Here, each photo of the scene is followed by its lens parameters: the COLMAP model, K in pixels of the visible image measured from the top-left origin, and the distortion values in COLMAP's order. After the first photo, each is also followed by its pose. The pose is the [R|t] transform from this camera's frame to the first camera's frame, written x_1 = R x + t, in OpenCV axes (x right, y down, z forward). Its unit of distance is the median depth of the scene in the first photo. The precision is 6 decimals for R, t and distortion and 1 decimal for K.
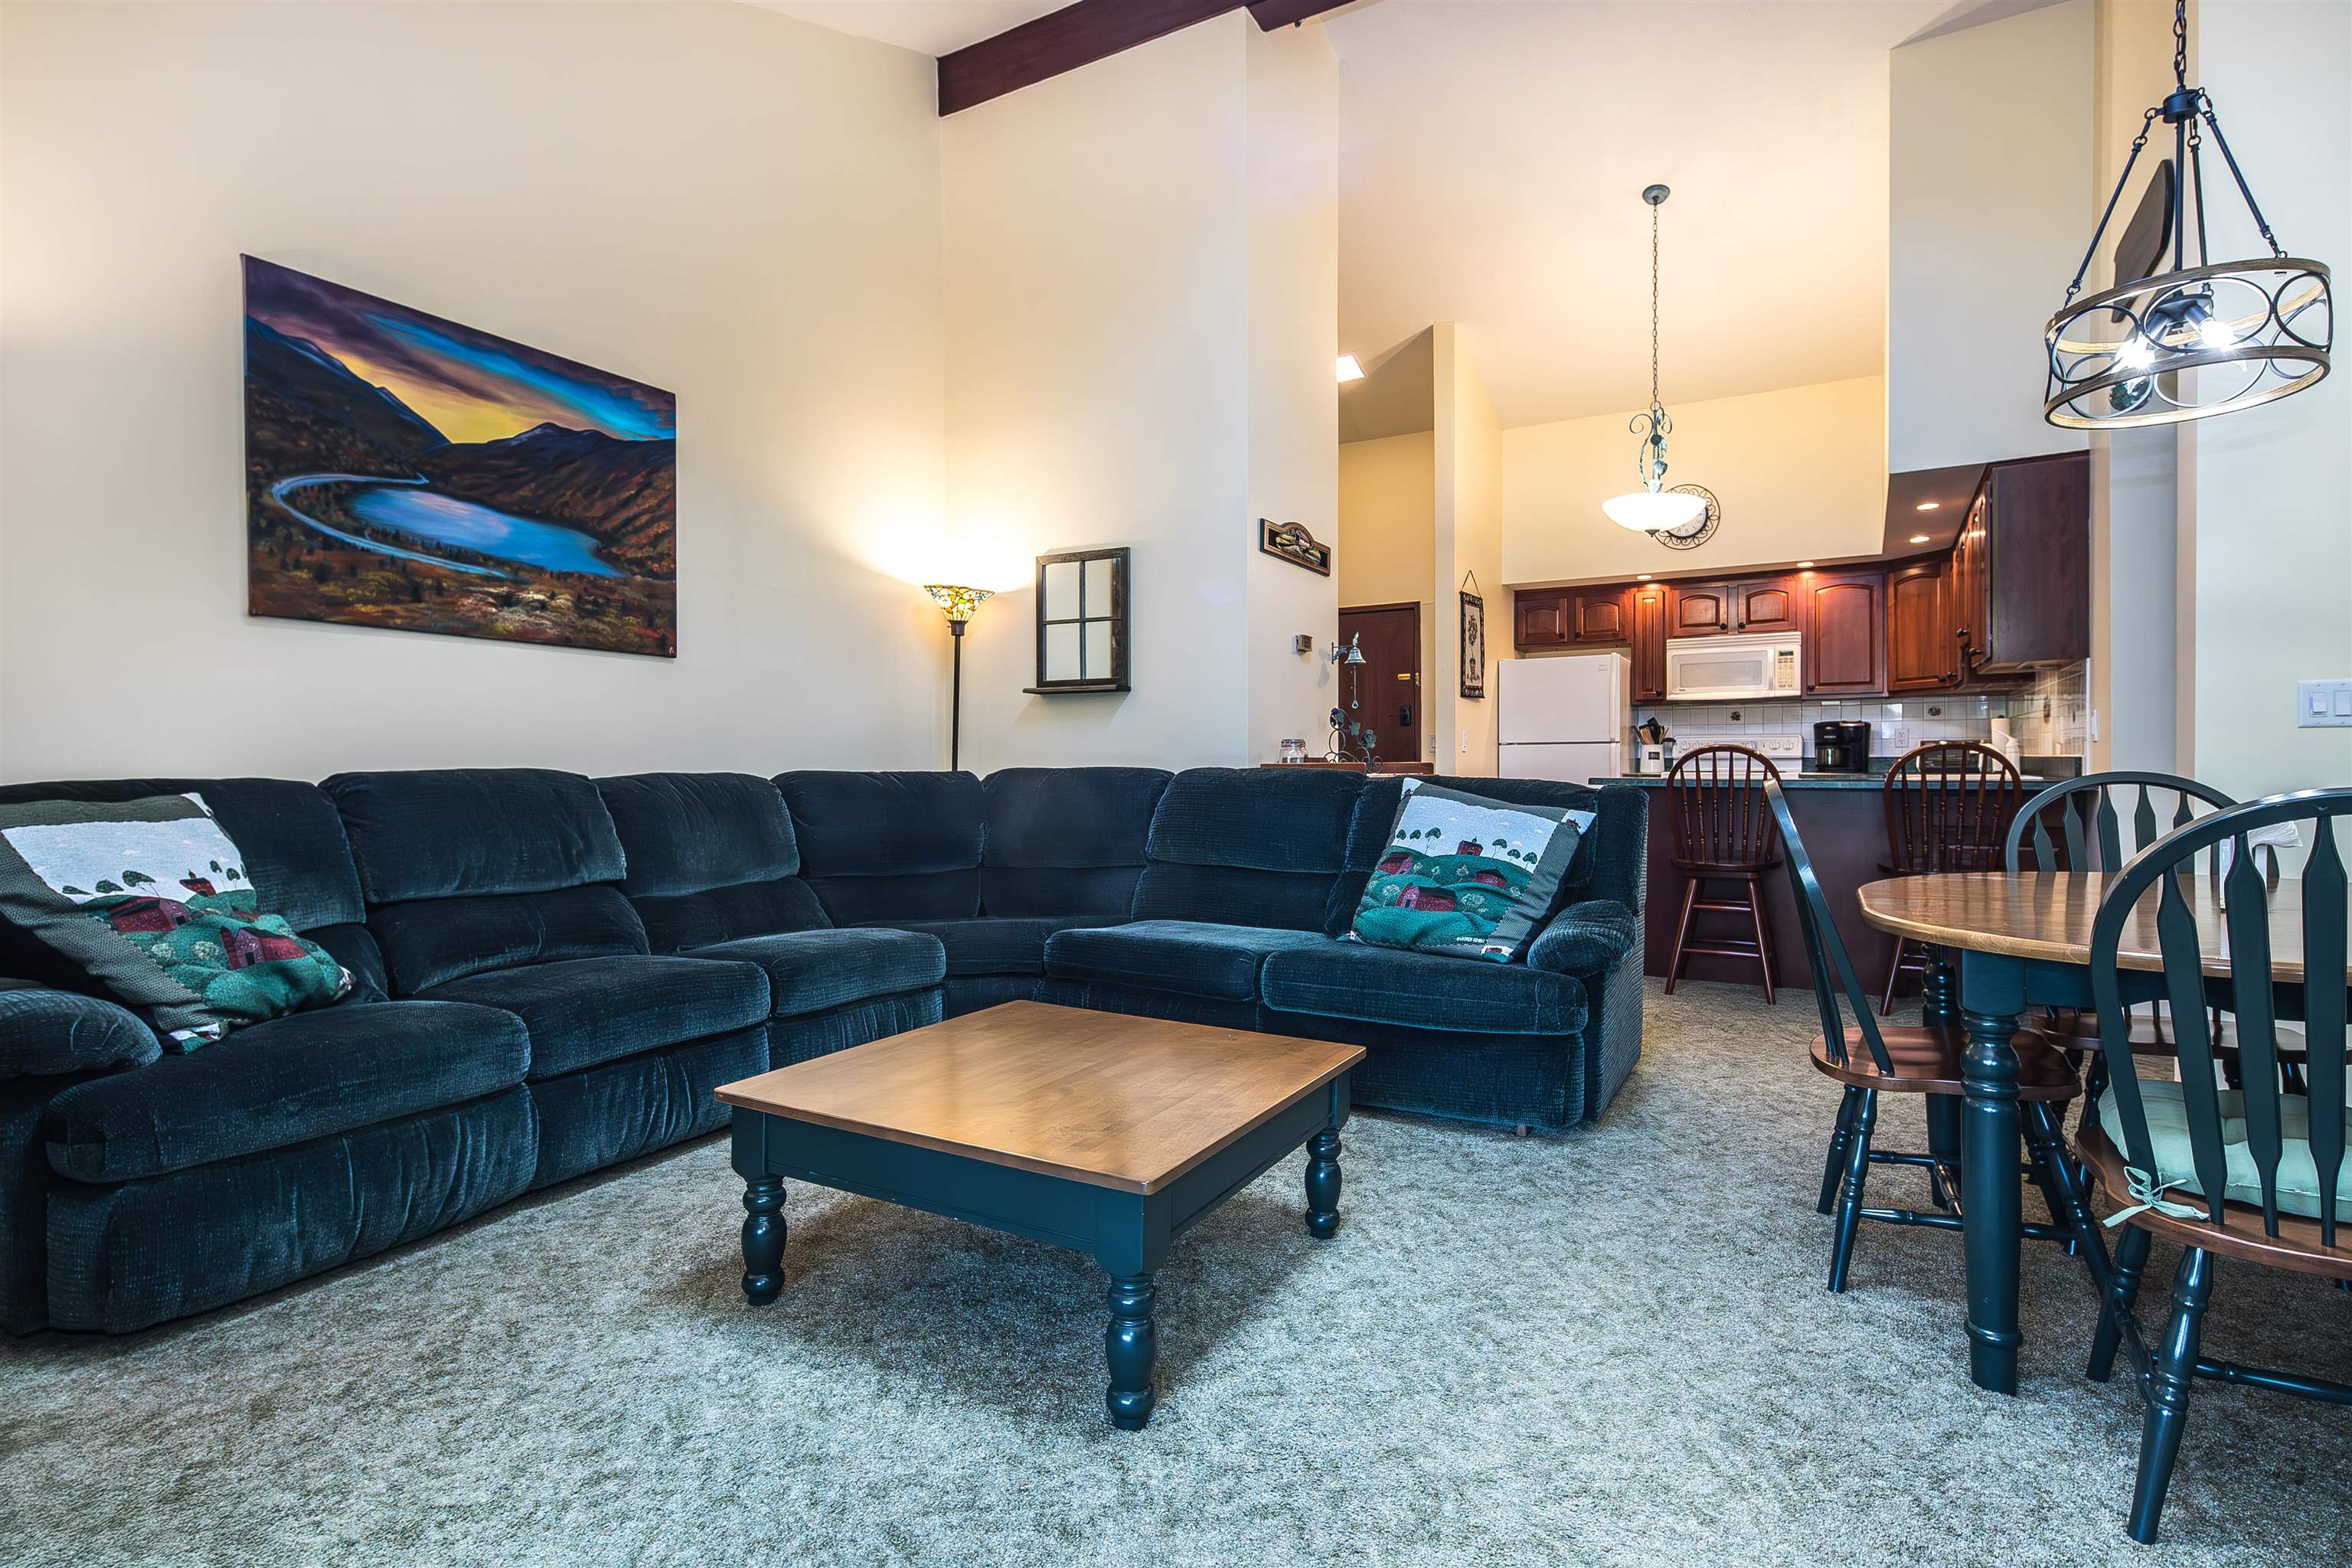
lens RADIAL K [[1167.4, 0, 1228.8], [0, 1167.4, 793.2], [0, 0, 1]] dist [0.006883, 0.000795]
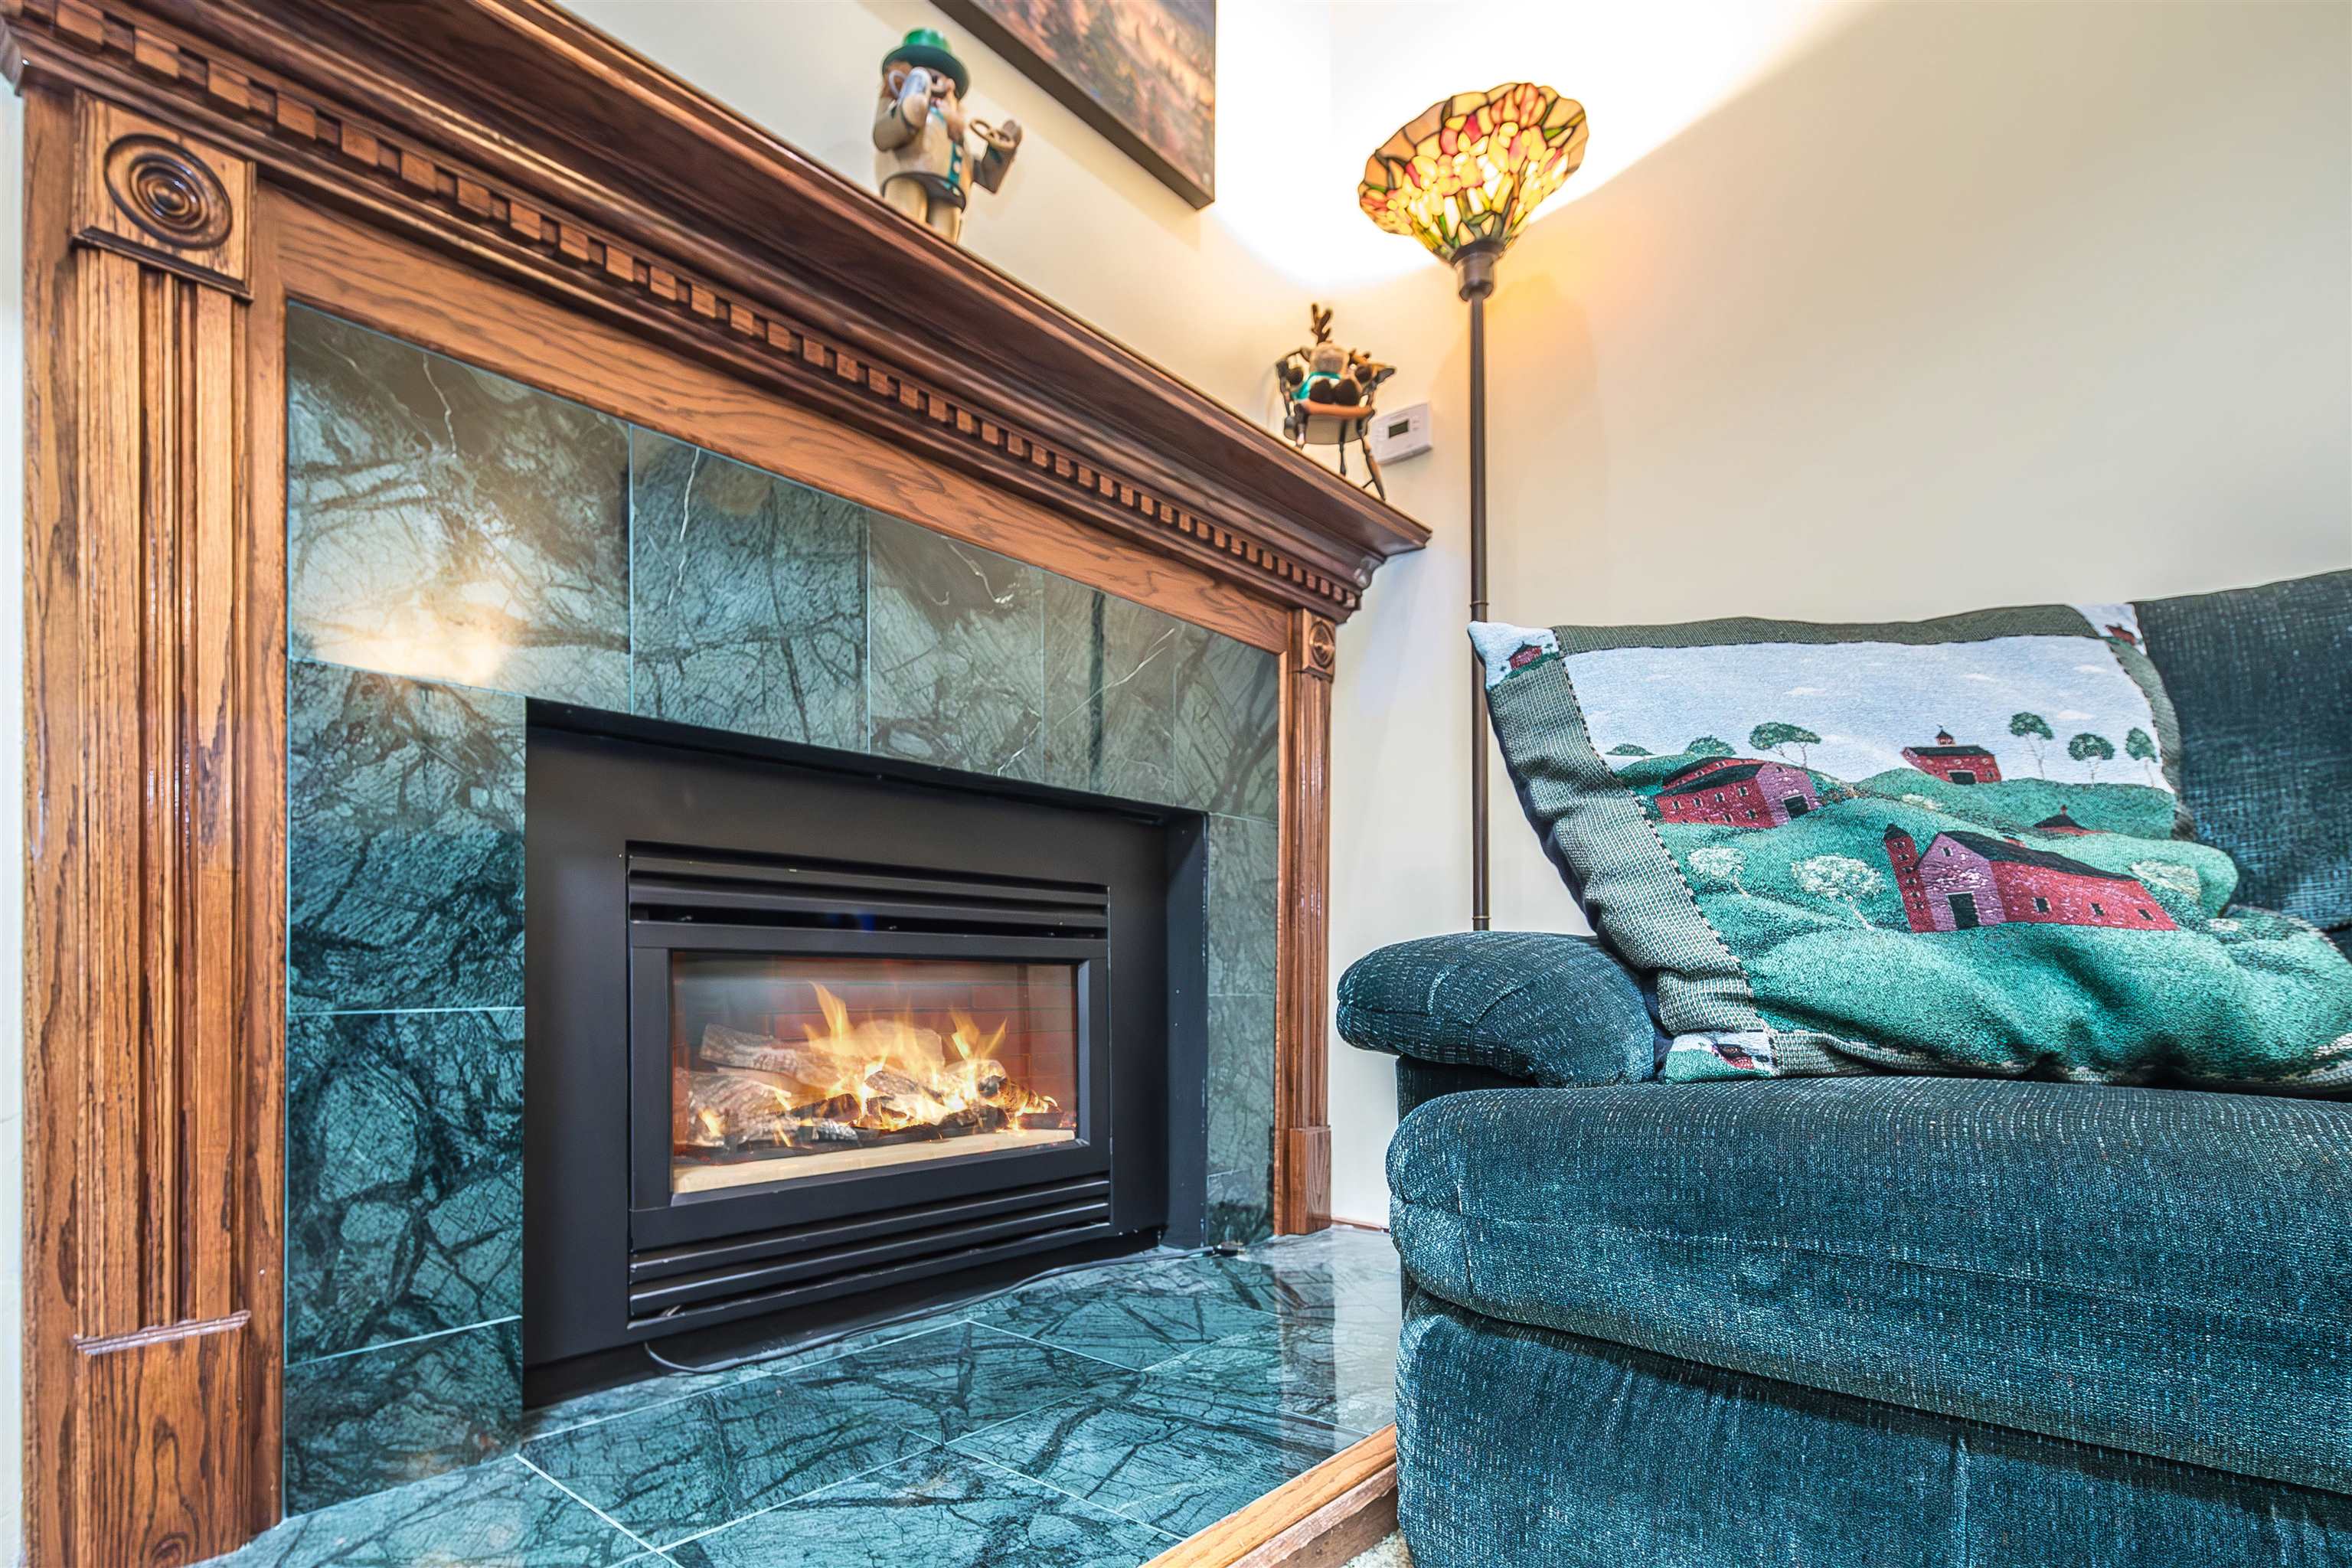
lens RADIAL K [[1186.8, 0, 1099.2], [0, 1186.8, 974.9], [0, 0, 1]] dist [0.013814, -0.000262]
pose [[-0.234463, 0.002087, -0.972123, -0.267987], [-0.022310, 0.999723, 0.007527, 0.118197], [0.971869, 0.023453, -0.234351, 0.579492]]
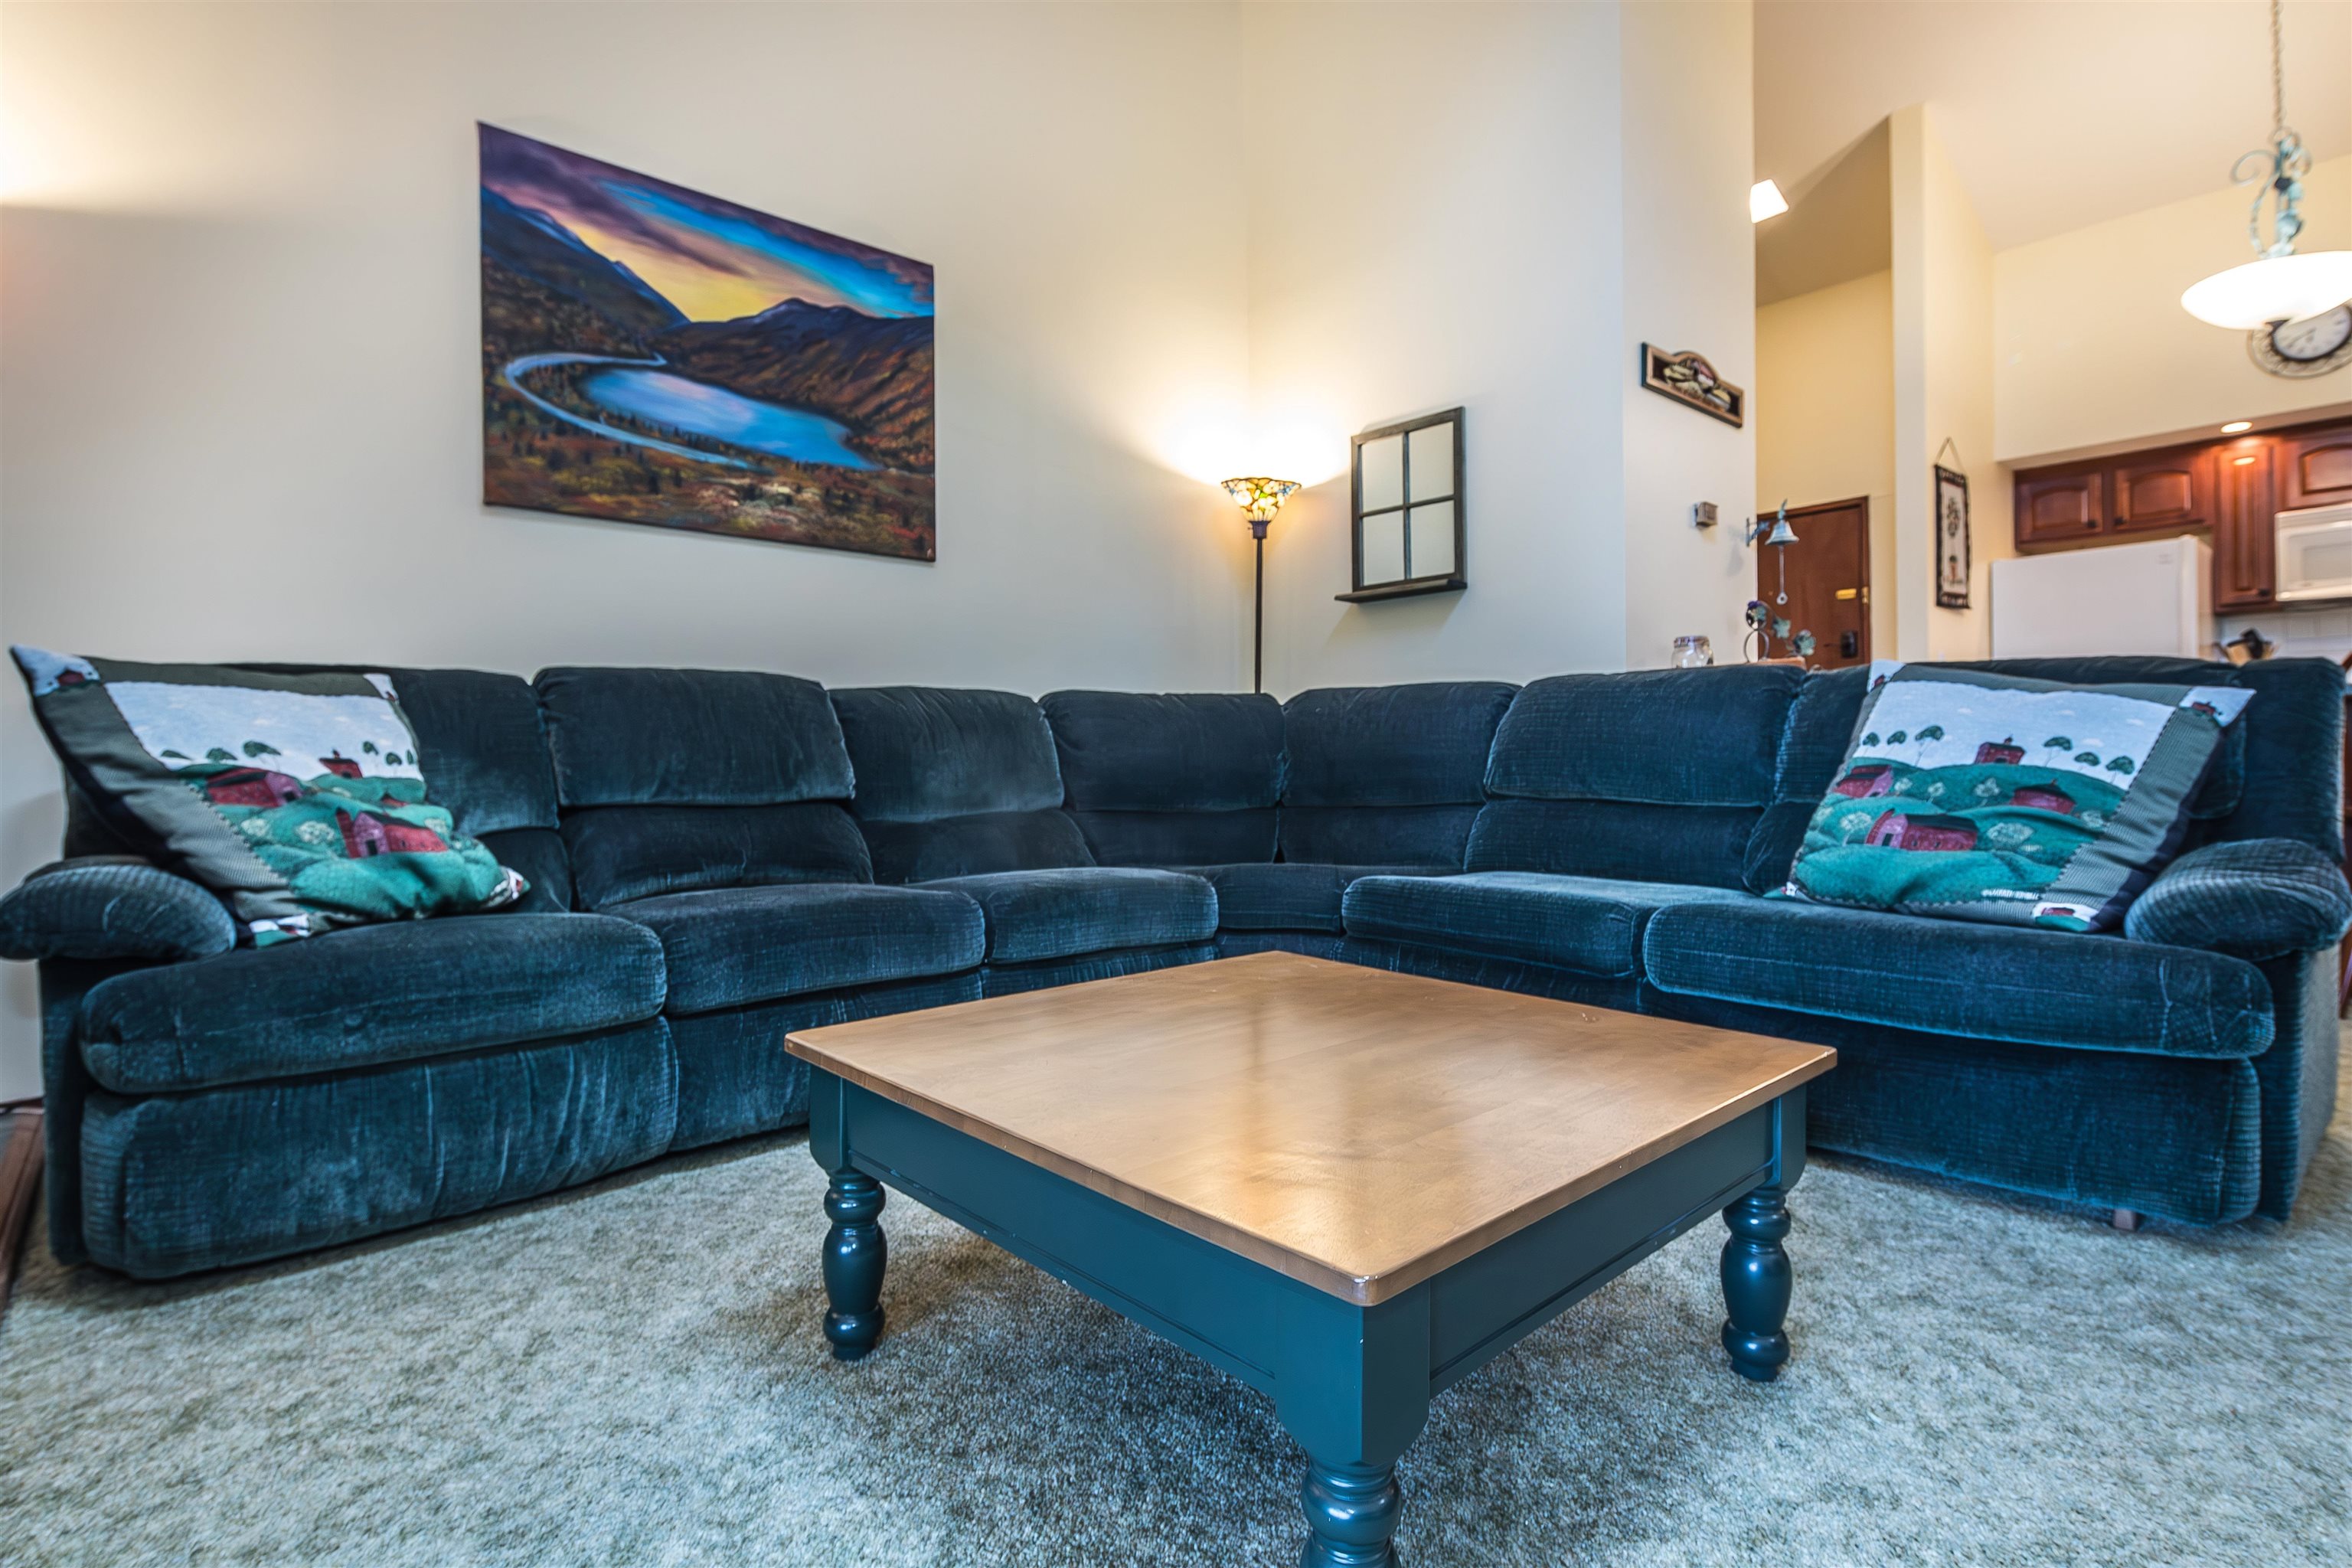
lens RADIAL K [[1186.6, 0, 1182.0], [0, 1186.6, 771.6], [0, 0, 1]] dist [0.005621, 0.000267]
pose [[0.939169, -0.008030, -0.343362, 0.014657], [0.003763, 0.999907, -0.013090, 0.070632], [0.343435, 0.011002, 0.939112, 0.275555]]
